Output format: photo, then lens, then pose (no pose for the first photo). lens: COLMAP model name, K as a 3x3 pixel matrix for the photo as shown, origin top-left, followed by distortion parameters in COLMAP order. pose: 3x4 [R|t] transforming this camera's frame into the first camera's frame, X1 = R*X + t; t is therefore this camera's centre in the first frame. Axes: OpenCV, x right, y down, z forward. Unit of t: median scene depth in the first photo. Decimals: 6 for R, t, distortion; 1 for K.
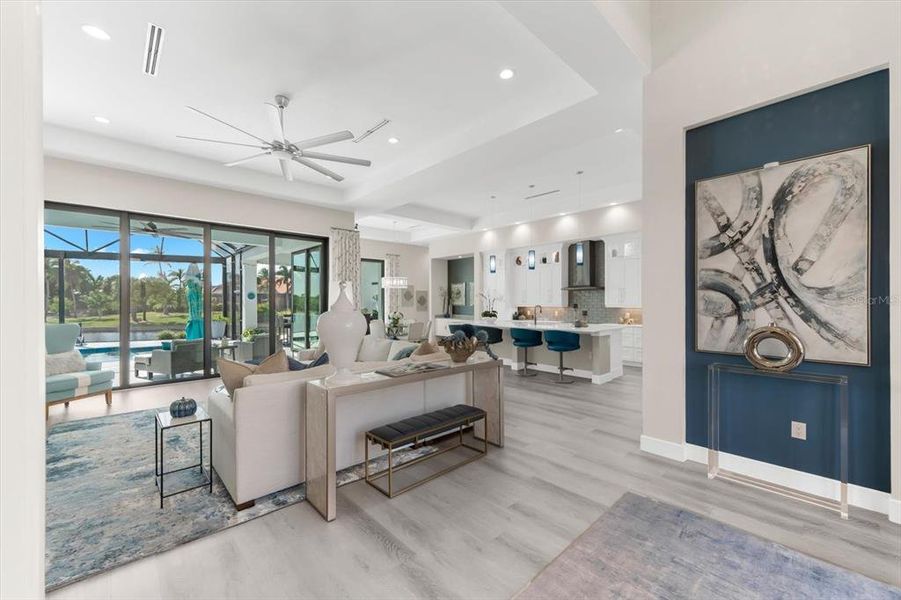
lens RADIAL K [[368.5, 0, 450.7], [0, 368.5, 300.5], [0, 0, 1]] dist [0.003116, -0.001277]
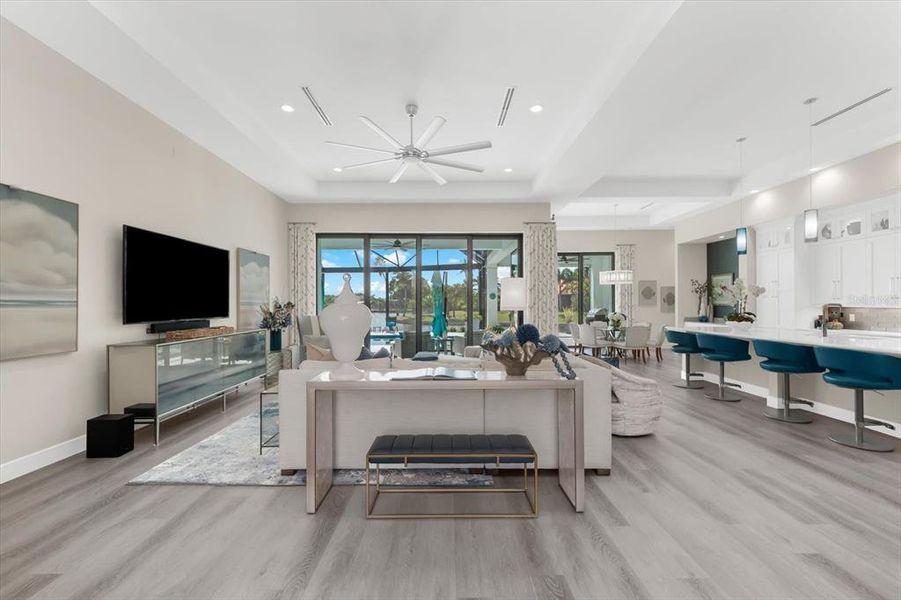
lens RADIAL K [[368.5, 0, 442.3], [0, 368.5, 305.8], [0, 0, 1]] dist [0.003116, -0.001277]
pose [[0.726026, 0.003097, -0.687660, 0.139554], [0.004863, 0.999942, 0.009637, 0.005714], [0.687650, -0.010341, 0.725969, 0.117906]]
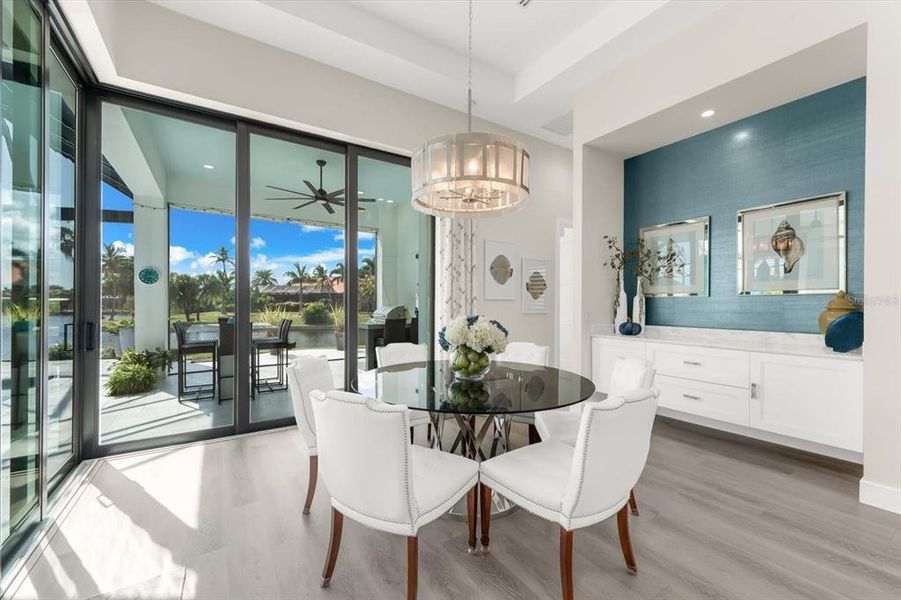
lens RADIAL K [[366.7, 0, 449.0], [0, 366.7, 303.2], [0, 0, 1]] dist [0.000550, -0.000055]
pose [[0.984512, 0.004793, -0.175252, -0.125747], [-0.004477, 0.999988, 0.002195, 0.022779], [0.175261, -0.001376, 0.984521, 0.782662]]
